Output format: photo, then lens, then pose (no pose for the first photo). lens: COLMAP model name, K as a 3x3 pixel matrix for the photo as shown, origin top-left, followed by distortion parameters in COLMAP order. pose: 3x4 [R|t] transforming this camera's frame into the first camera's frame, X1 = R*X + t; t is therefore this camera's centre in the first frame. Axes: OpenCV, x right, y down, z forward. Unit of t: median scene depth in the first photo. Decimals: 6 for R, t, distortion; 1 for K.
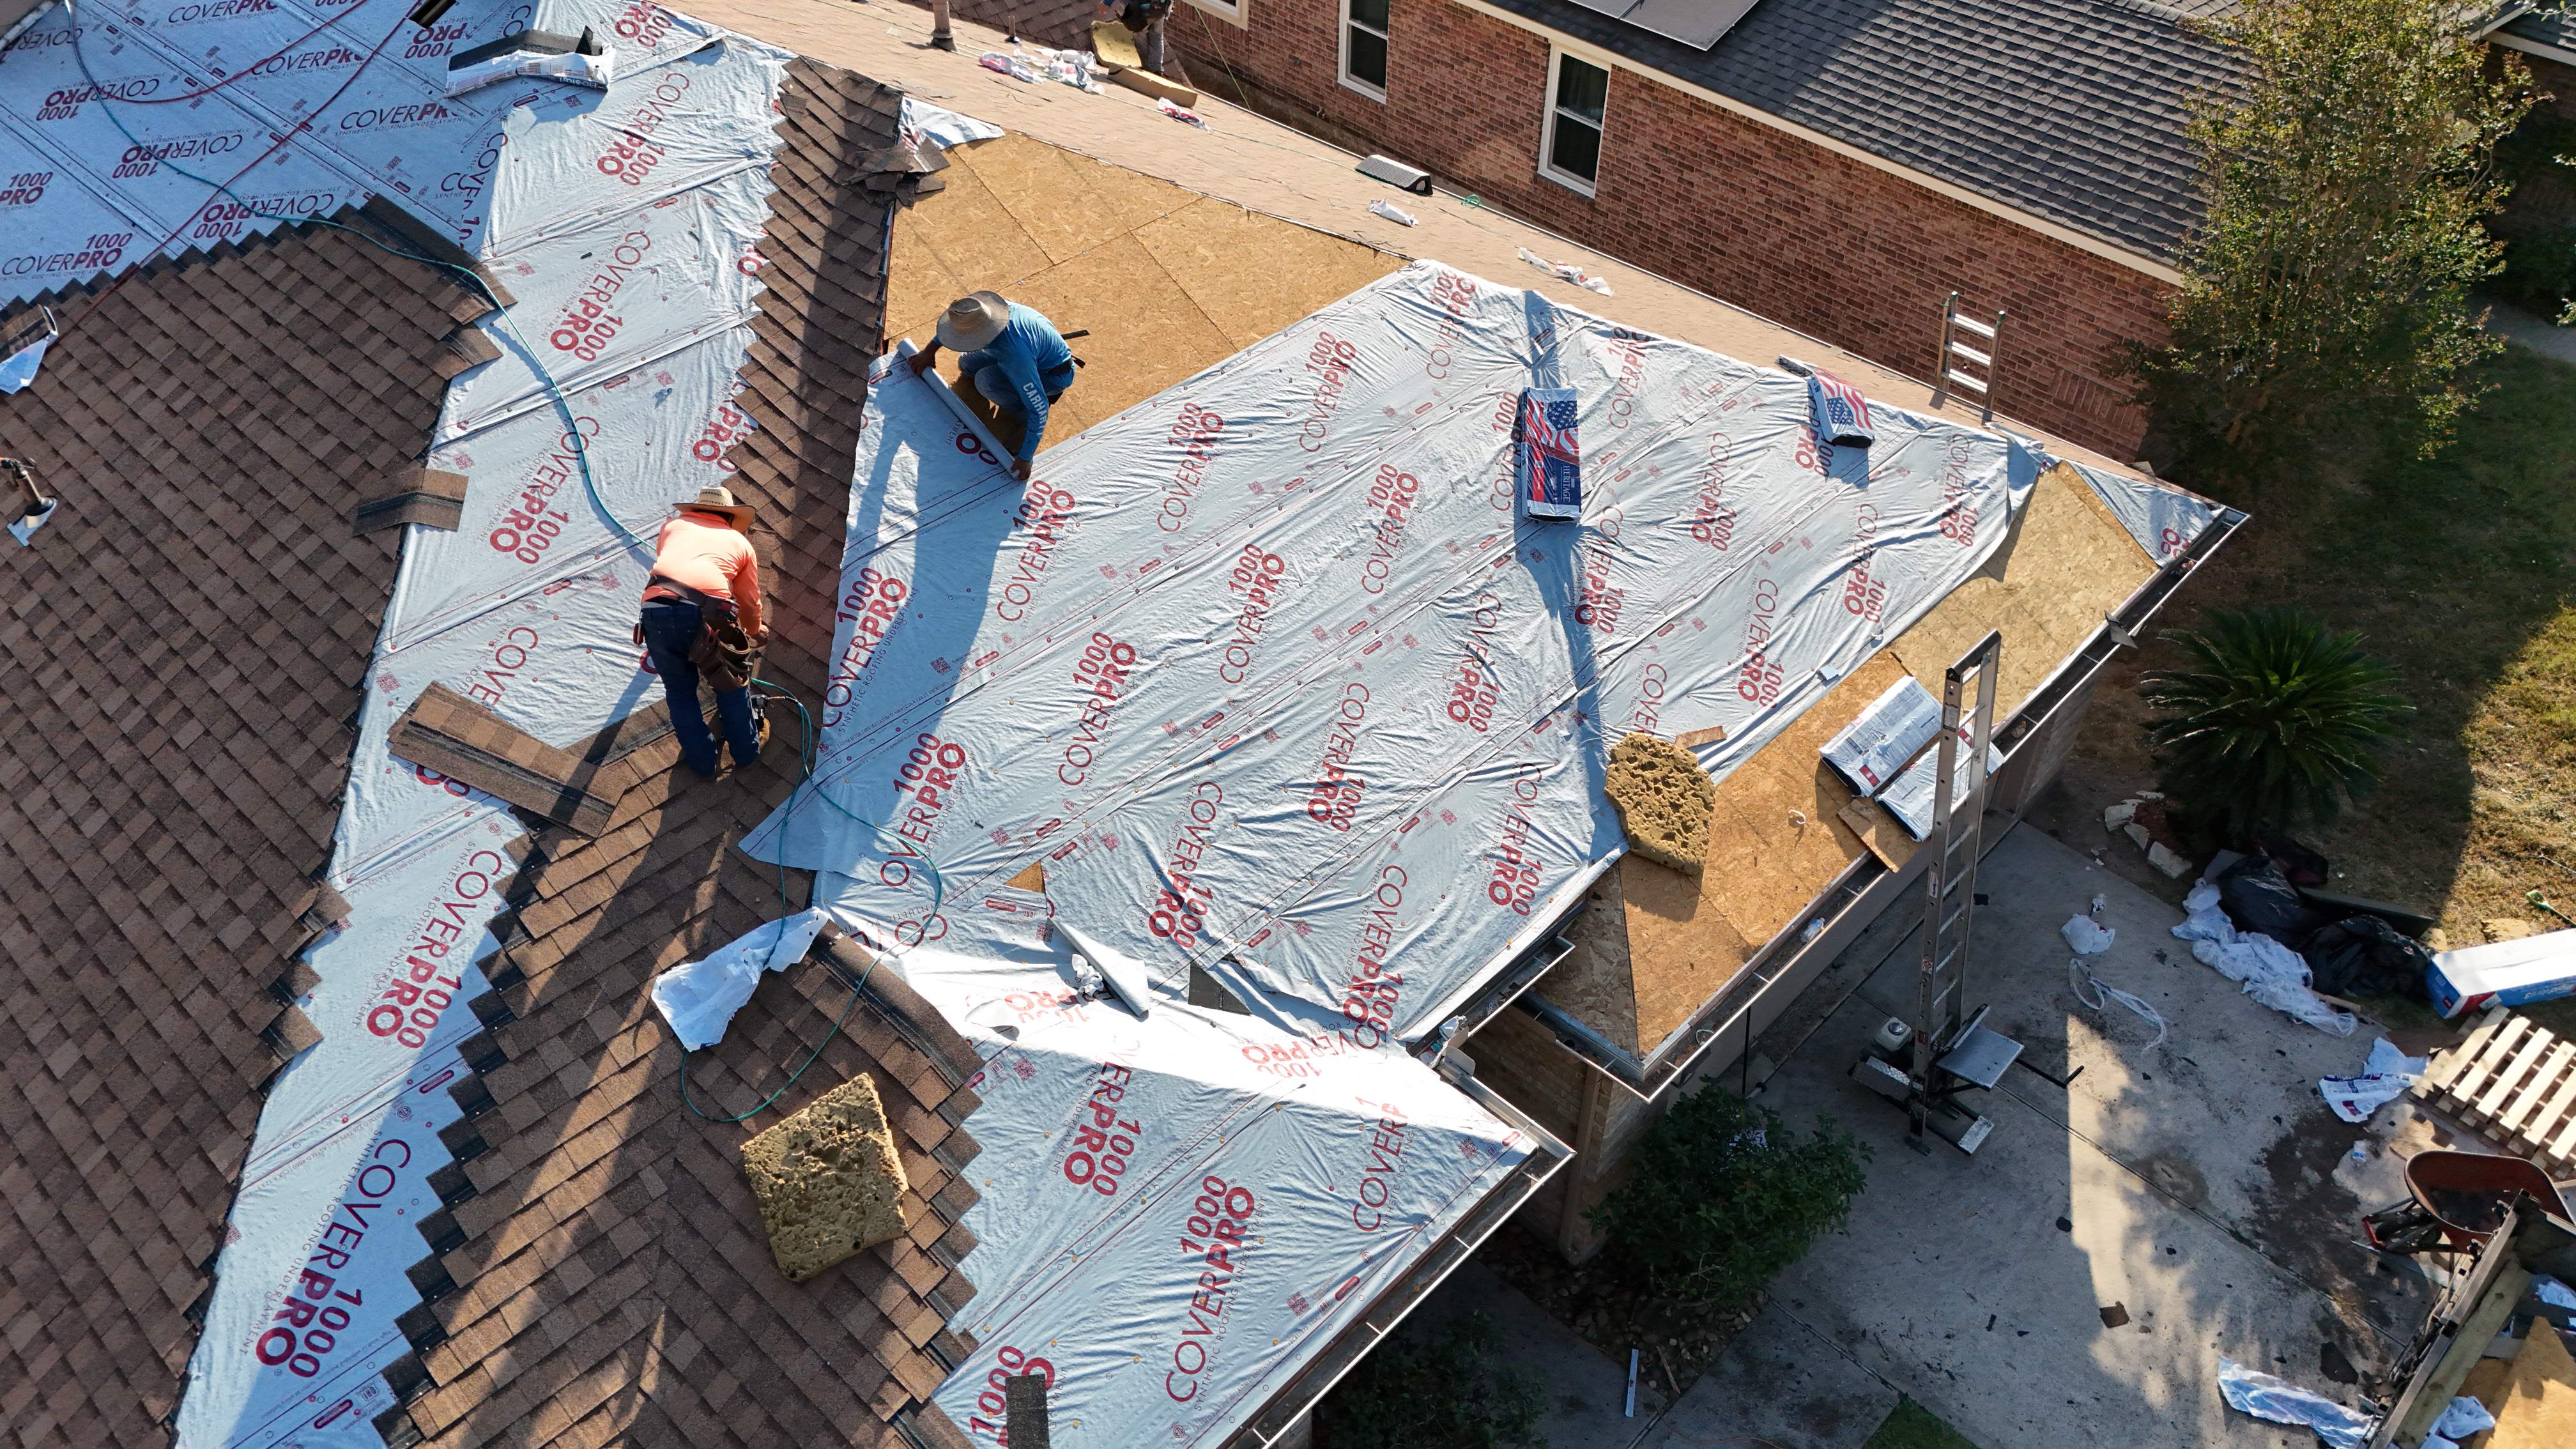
lens RADIAL K [[1892.6, 0, 1282.5], [0, 1892.6, 725.0], [0, 0, 1]] dist [0.073719, -0.066190]
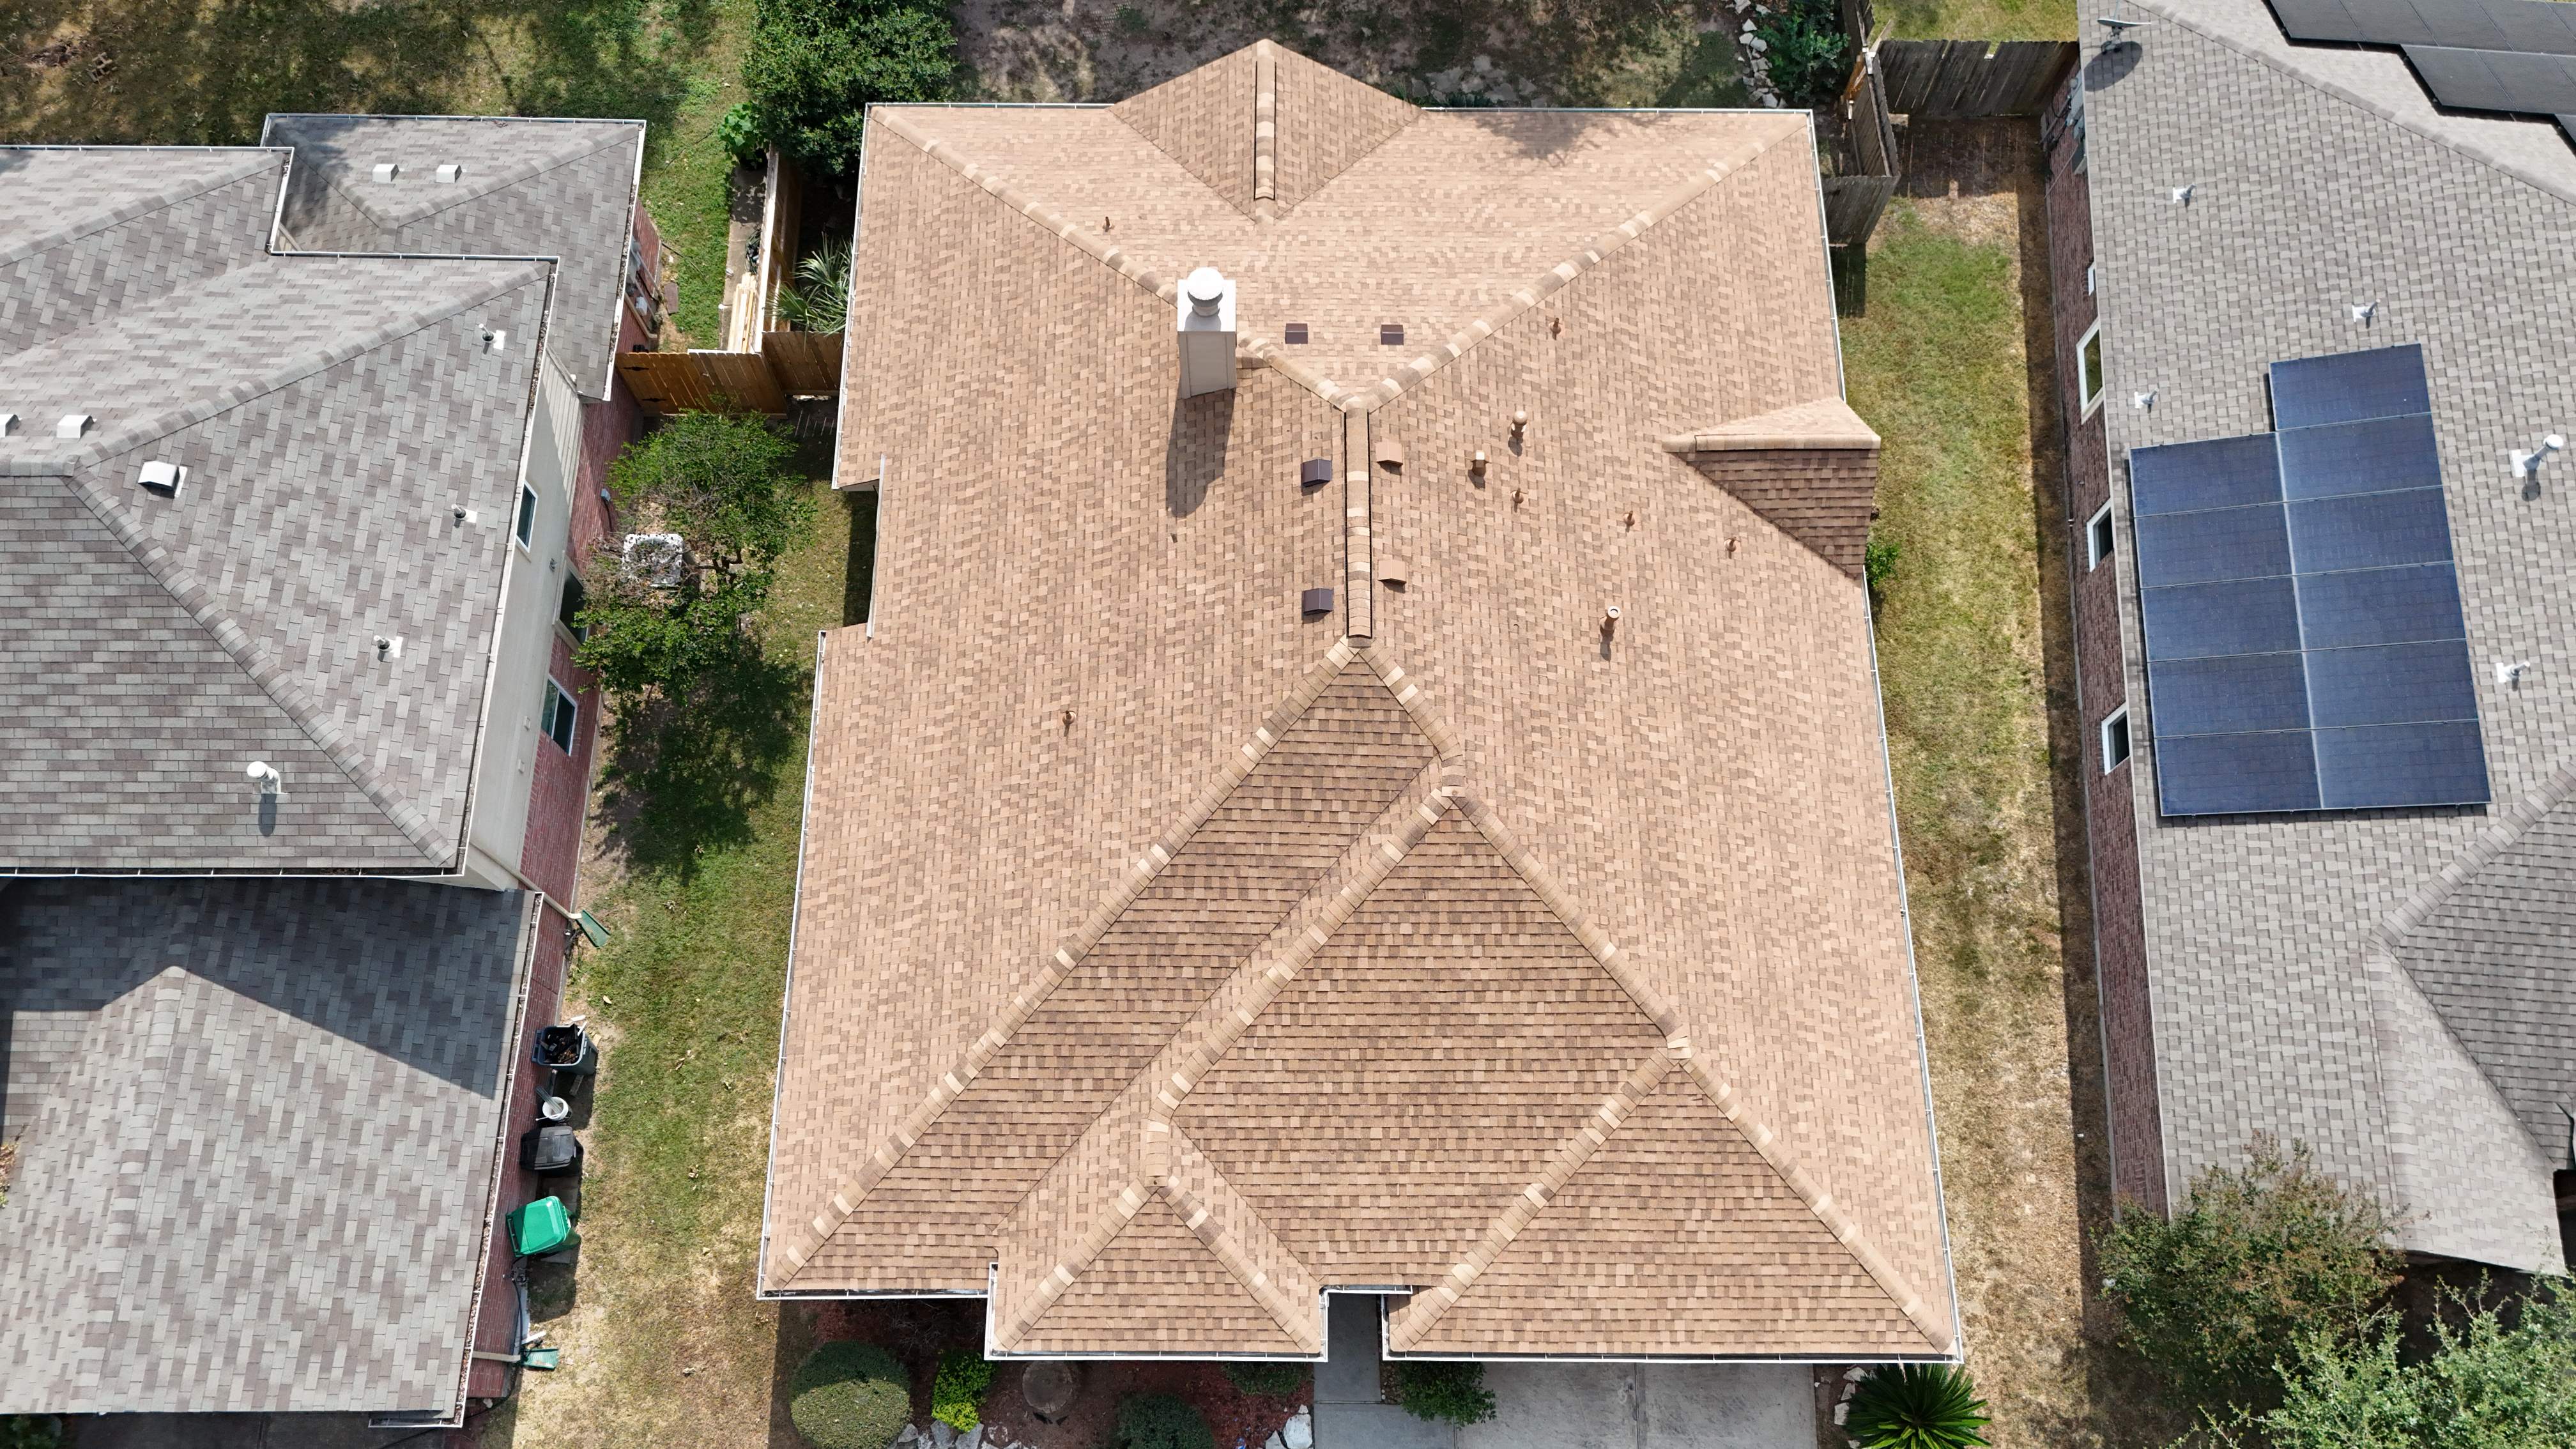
lens RADIAL K [[1892.6, 0, 1288.8], [0, 1892.6, 715.1], [0, 0, 1]] dist [0.073719, -0.066190]
pose [[0.692665, 0.675692, -0.252301, 0.154501], [-0.481159, 0.693481, 0.536256, -1.520137], [0.537310, -0.250048, 0.805465, -0.780315]]
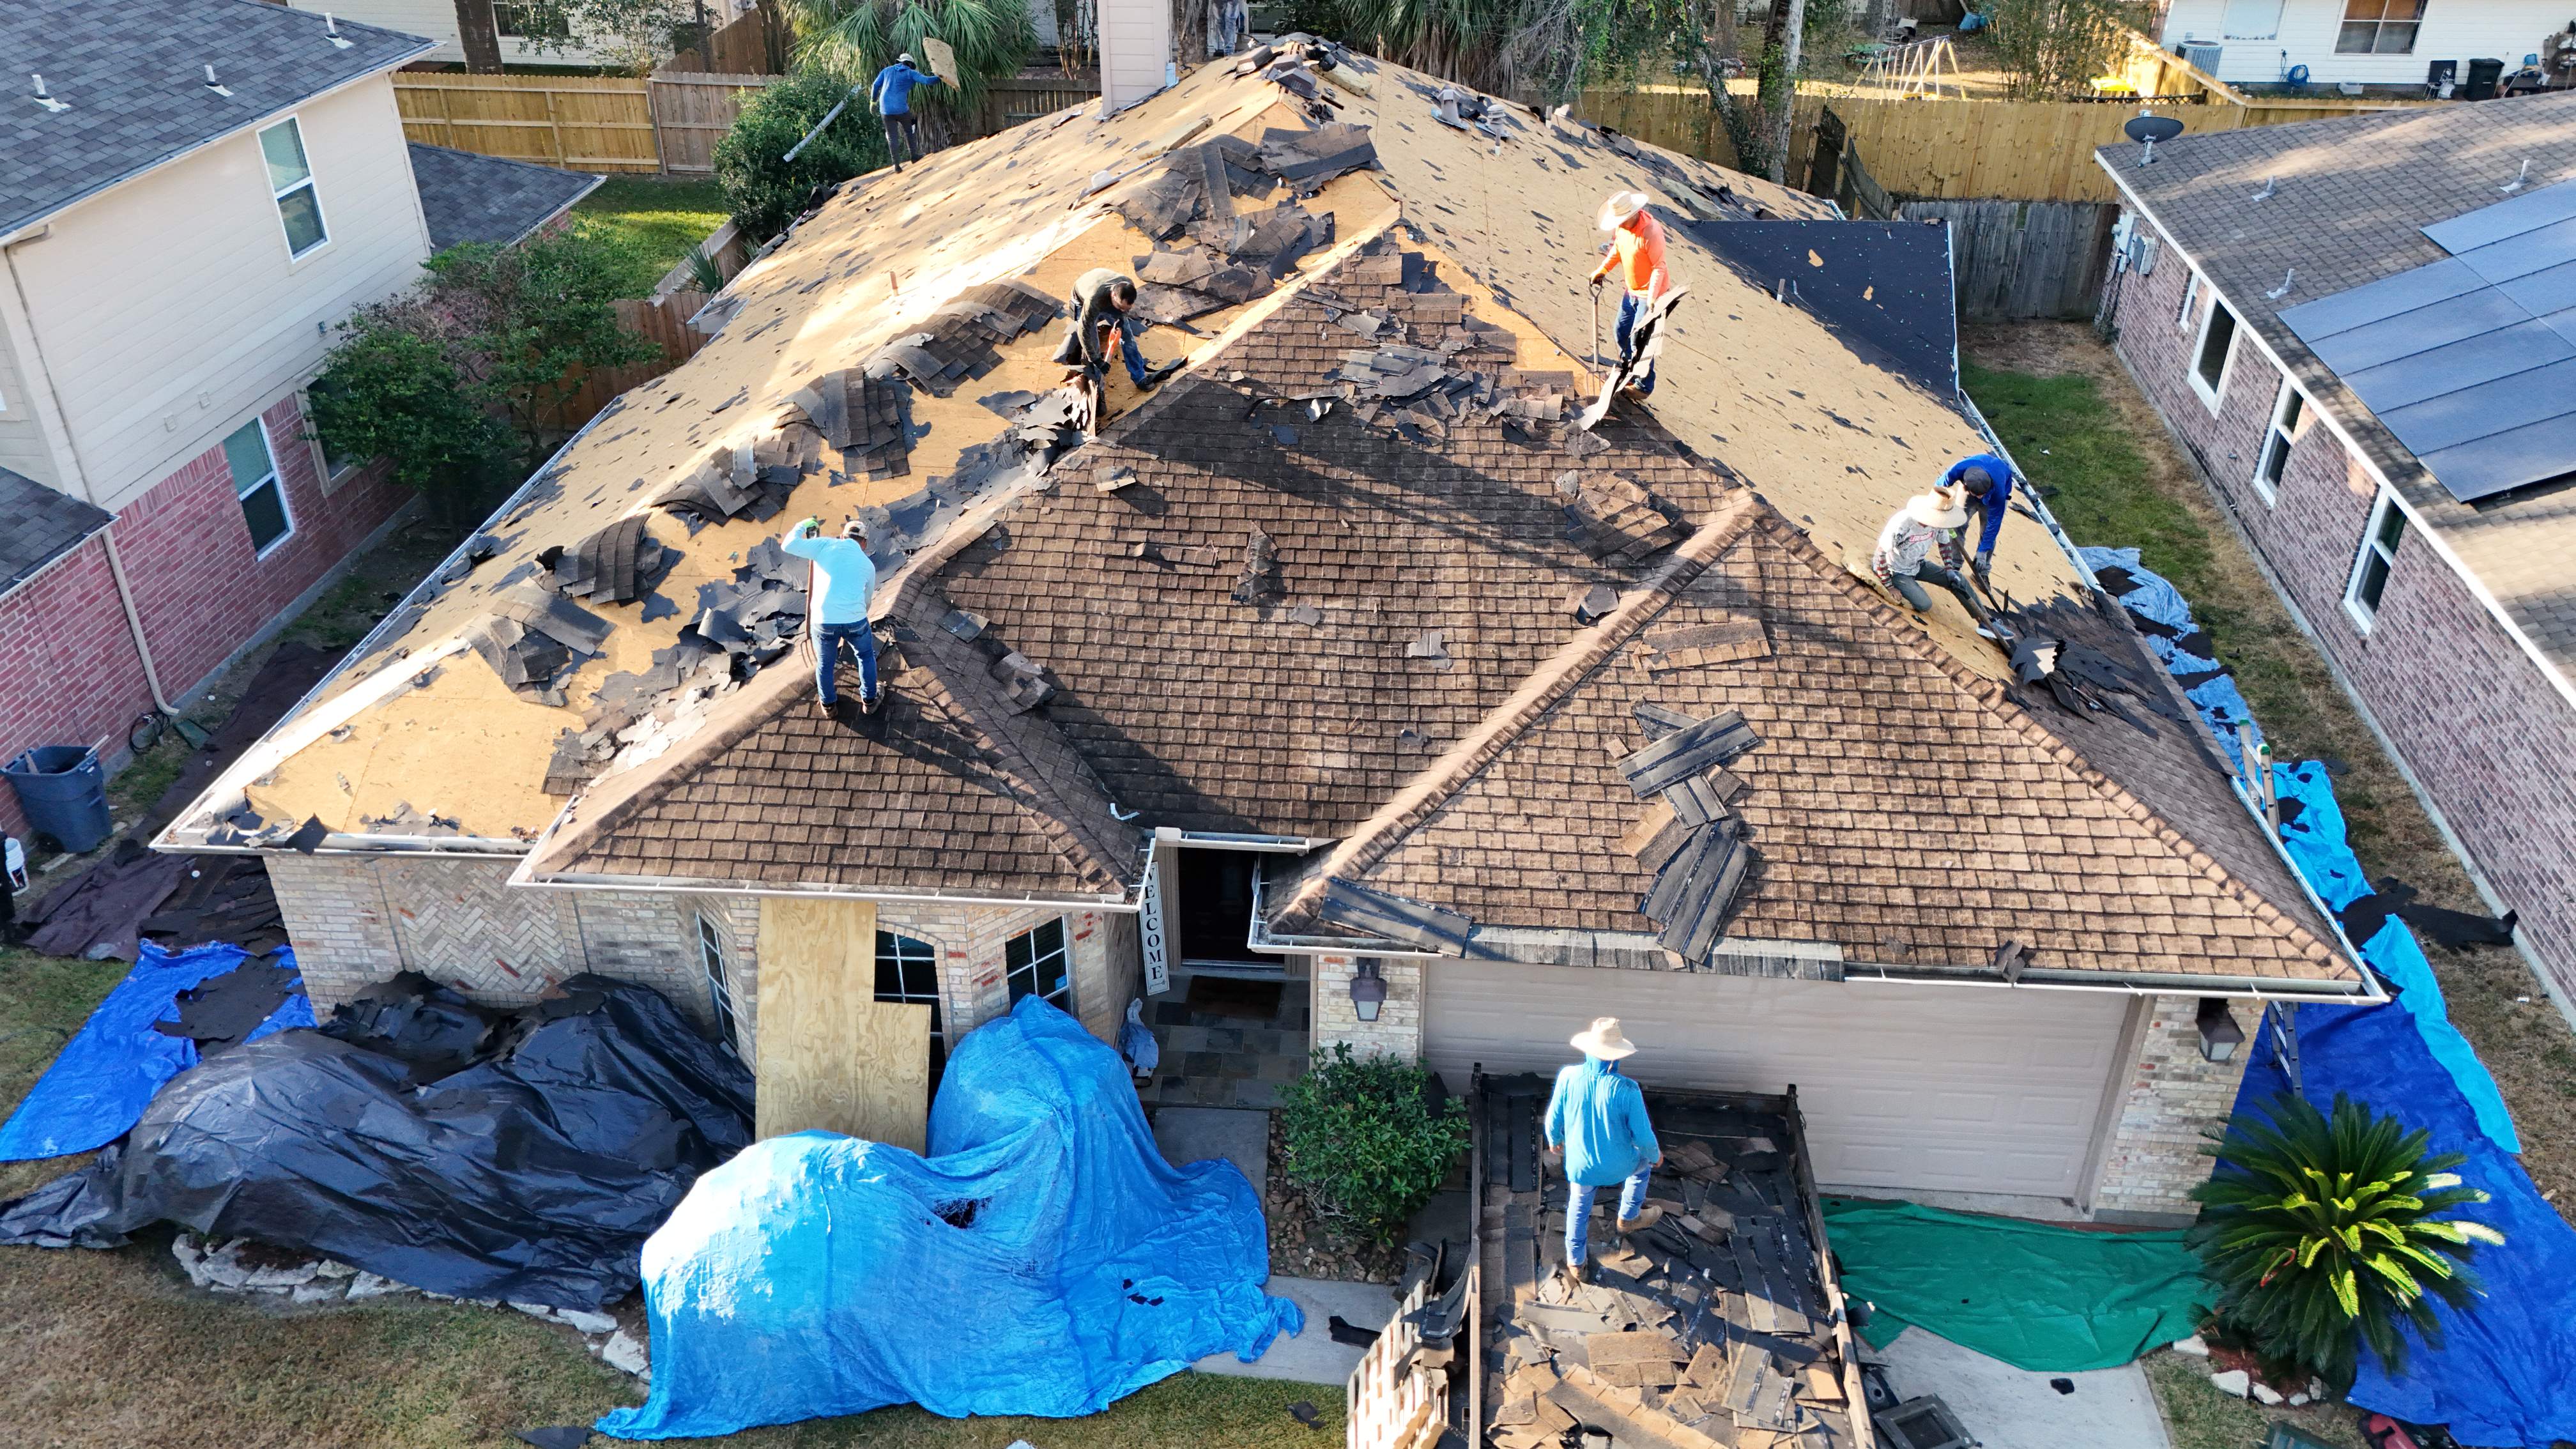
lens RADIAL K [[1892.6, 0, 1286.0], [0, 1892.6, 720.6], [0, 0, 1]] dist [0.073719, -0.066190]
pose [[0.644335, 0.380727, -0.663234, 0.936465], [-0.501502, 0.865106, 0.009399, 0.034863], [0.577346, 0.326557, 0.748353, -0.008698]]
